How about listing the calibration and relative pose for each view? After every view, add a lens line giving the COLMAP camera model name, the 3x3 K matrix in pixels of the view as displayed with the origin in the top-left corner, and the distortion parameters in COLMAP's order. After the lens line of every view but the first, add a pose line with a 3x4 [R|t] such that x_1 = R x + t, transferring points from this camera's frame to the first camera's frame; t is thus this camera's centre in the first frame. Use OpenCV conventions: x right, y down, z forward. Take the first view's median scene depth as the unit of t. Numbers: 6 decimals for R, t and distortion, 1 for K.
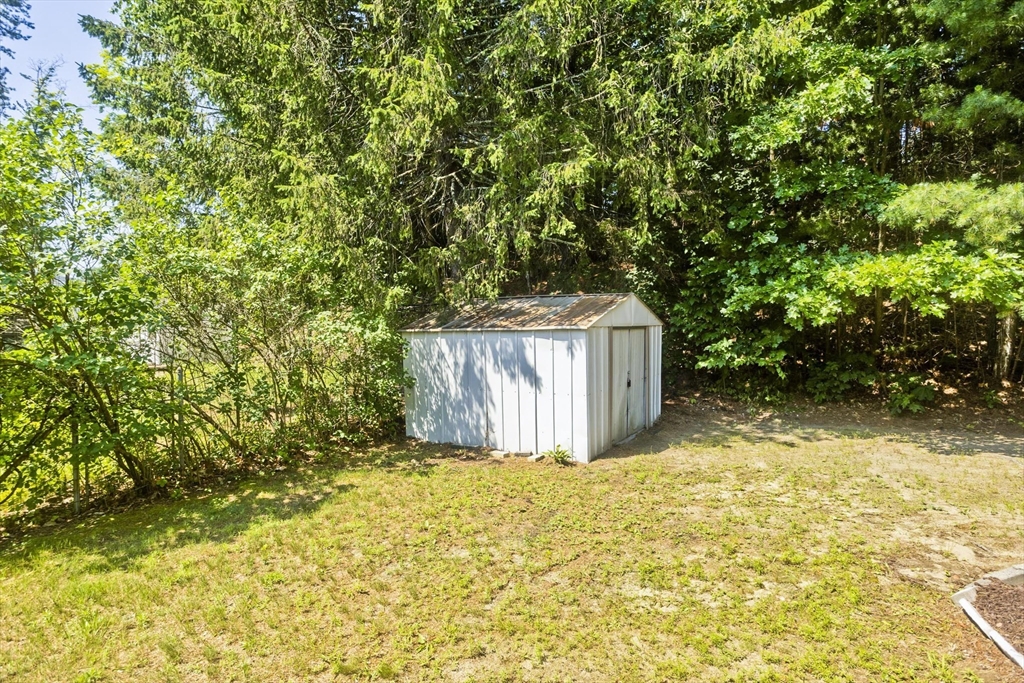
lens RADIAL K [[562.2, 0, 511.2], [0, 562.2, 337.0], [0, 0, 1]] dist [-0.021121, 0.001827]
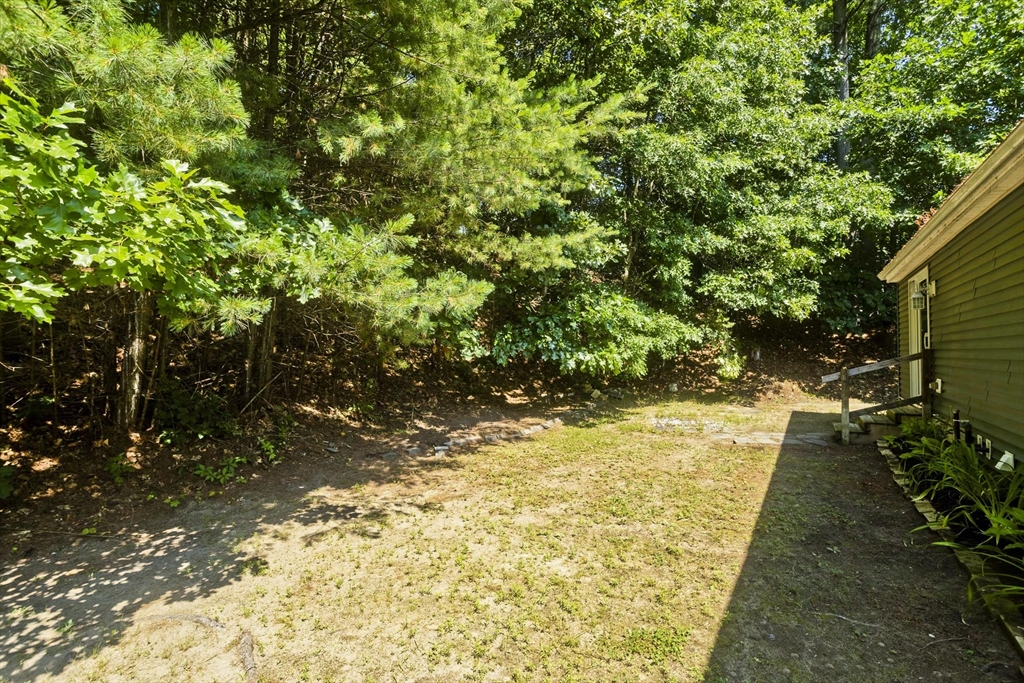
lens RADIAL K [[500.8, 0, 512.0], [0, 500.8, 341.5], [0, 0, 1]] dist [-0.050598, 0.029980]
pose [[0.120236, 0.018055, 0.992581, 0.364655], [0.029313, 0.999334, -0.021729, -0.005461], [-0.992312, 0.031708, 0.119627, 0.484418]]
